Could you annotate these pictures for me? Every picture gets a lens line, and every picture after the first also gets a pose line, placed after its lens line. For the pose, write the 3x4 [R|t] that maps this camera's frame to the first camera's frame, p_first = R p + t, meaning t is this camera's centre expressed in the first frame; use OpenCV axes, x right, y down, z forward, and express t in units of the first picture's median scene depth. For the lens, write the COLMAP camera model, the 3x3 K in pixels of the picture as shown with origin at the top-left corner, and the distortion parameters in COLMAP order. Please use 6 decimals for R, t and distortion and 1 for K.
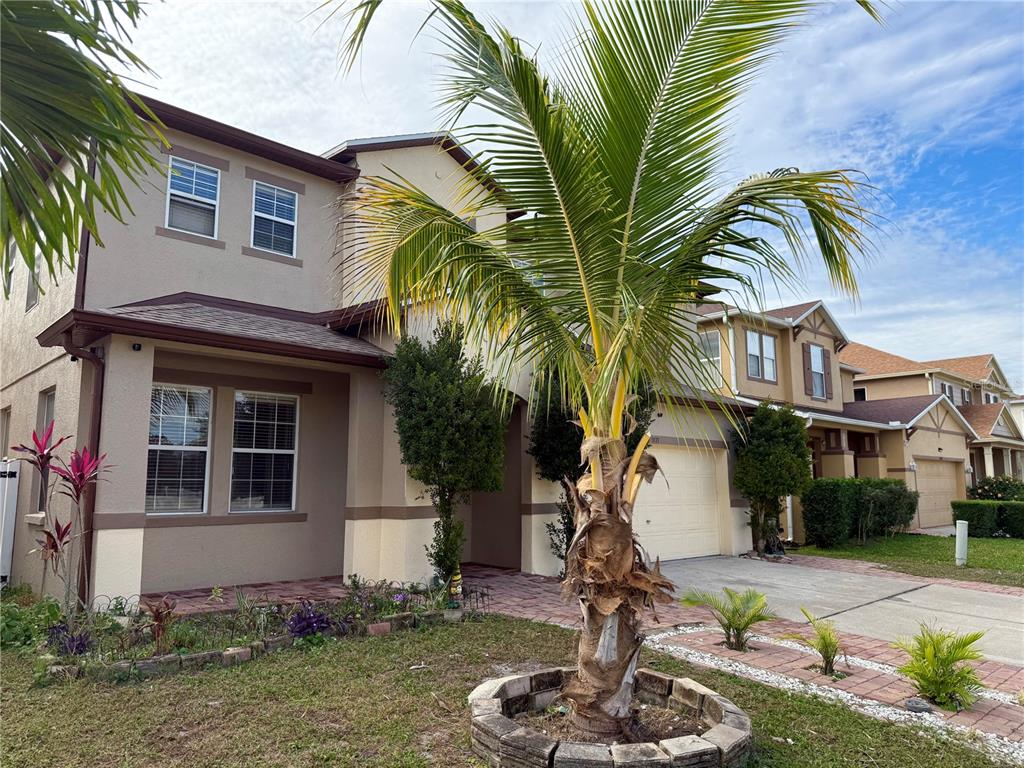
lens RADIAL K [[725.8, 0, 512.0], [0, 725.8, 384.0], [0, 0, 1]] dist [0.009720, 0.001254]
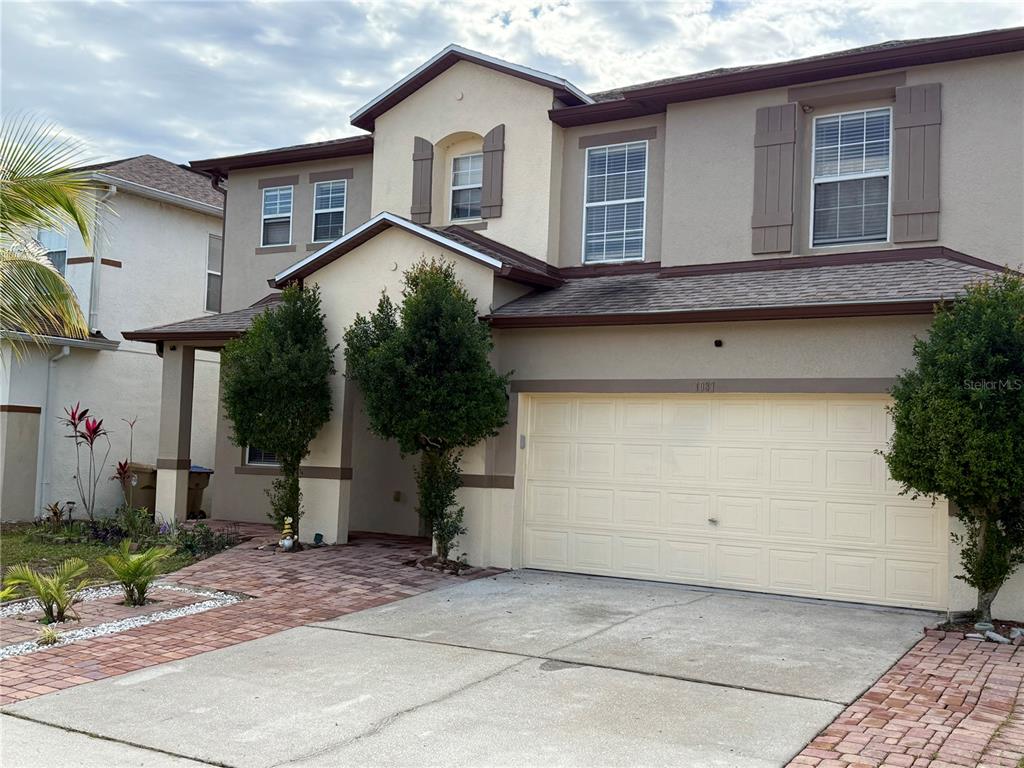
lens RADIAL K [[1063.5, 0, 512.0], [0, 1063.5, 384.0], [0, 0, 1]] dist [0.016290, 0.007757]
pose [[0.294276, -0.048867, -0.954470, 1.385249], [0.101559, 0.994636, -0.019612, 0.105758], [0.950309, -0.091164, 0.297661, 0.795443]]
